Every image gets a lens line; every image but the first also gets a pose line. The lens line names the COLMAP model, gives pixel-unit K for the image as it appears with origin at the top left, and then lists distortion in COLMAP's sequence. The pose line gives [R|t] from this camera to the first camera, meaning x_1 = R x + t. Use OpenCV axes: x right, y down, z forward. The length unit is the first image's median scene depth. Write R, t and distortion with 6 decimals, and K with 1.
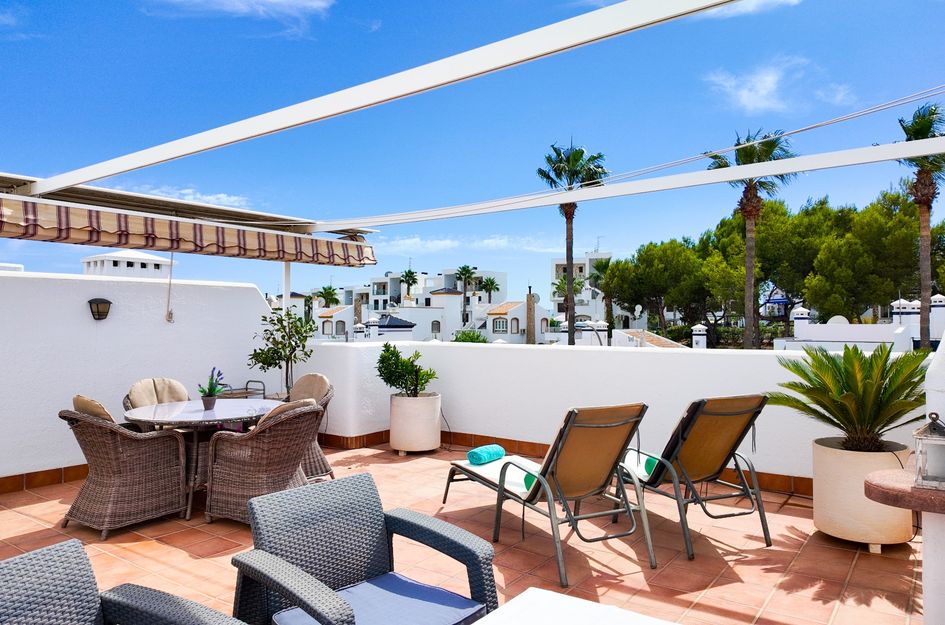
lens RADIAL K [[653.0, 0, 473.3], [0, 653.0, 316.5], [0, 0, 1]] dist [0.072032, -0.080183]
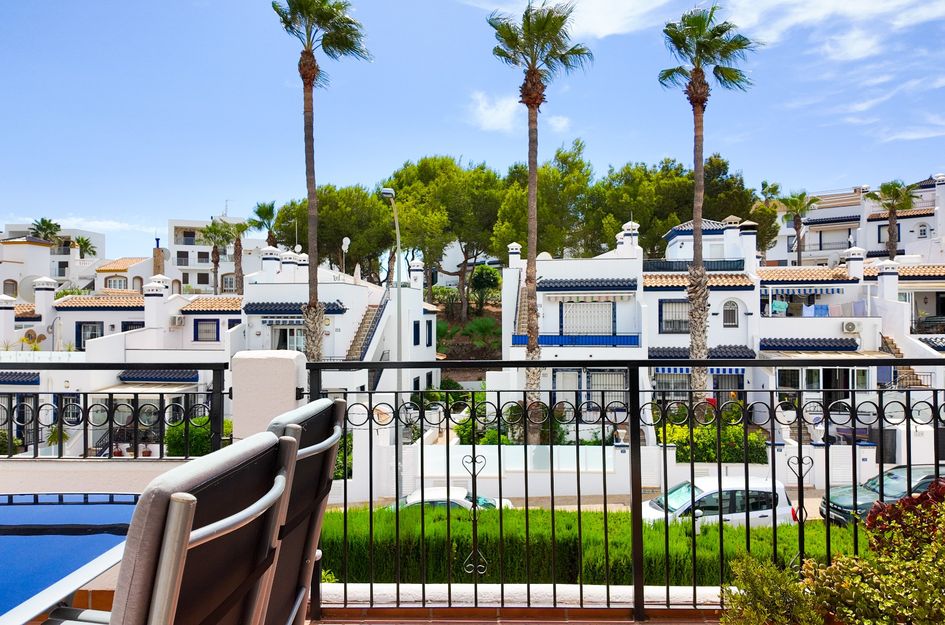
lens RADIAL K [[653.0, 0, 470.5], [0, 653.0, 319.0], [0, 0, 1]] dist [0.072032, -0.080183]
pose [[0.827674, 0.002890, 0.561202, -0.090233], [-0.006940, 0.999963, 0.005086, 0.080989], [-0.561167, -0.008105, 0.827663, 0.192090]]
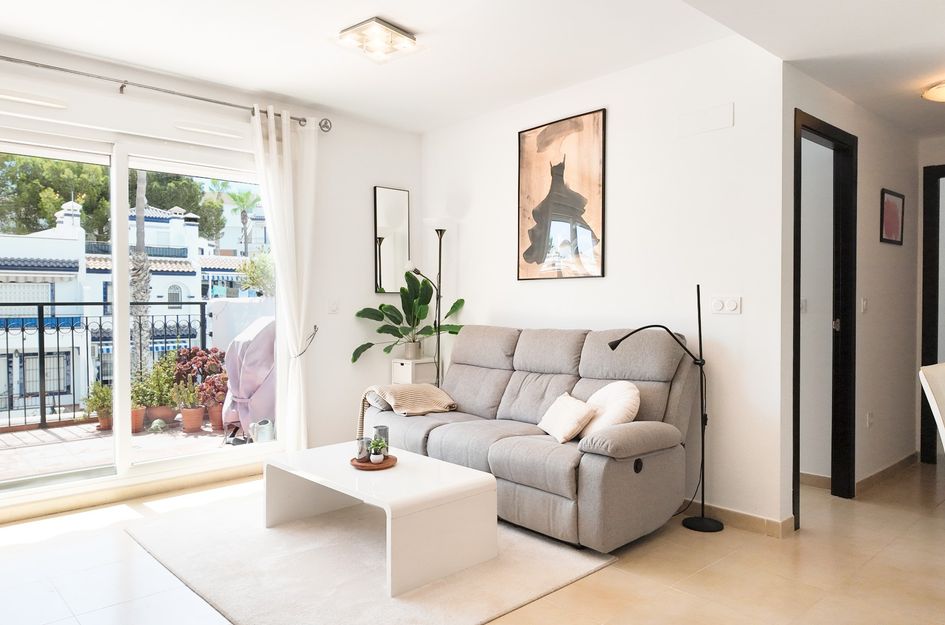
lens RADIAL K [[653.0, 0, 466.7], [0, 653.0, 314.7], [0, 0, 1]] dist [0.072032, -0.080183]
pose [[0.210277, -0.010991, 0.977580, -0.144092], [-0.008981, 0.999873, 0.013174, 0.084684], [-0.977601, -0.011550, 0.210152, 0.128313]]
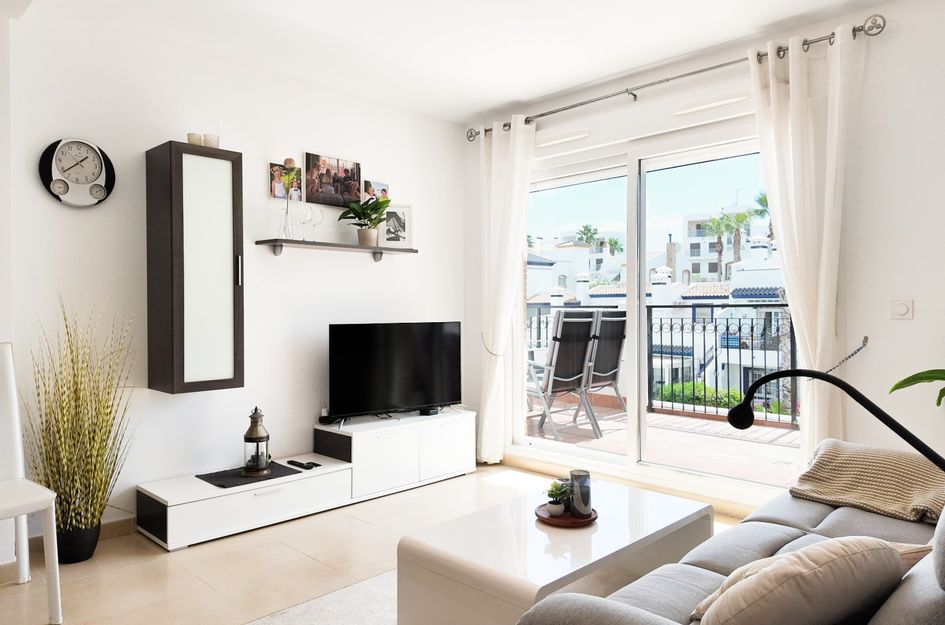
lens RADIAL K [[653.0, 0, 479.8], [0, 653.0, 316.4], [0, 0, 1]] dist [0.072032, -0.080183]
pose [[0.989264, 0.006898, -0.145976, -0.075080], [-0.003459, 0.999711, 0.023799, 0.084220], [0.146098, -0.023039, 0.989002, 0.099007]]
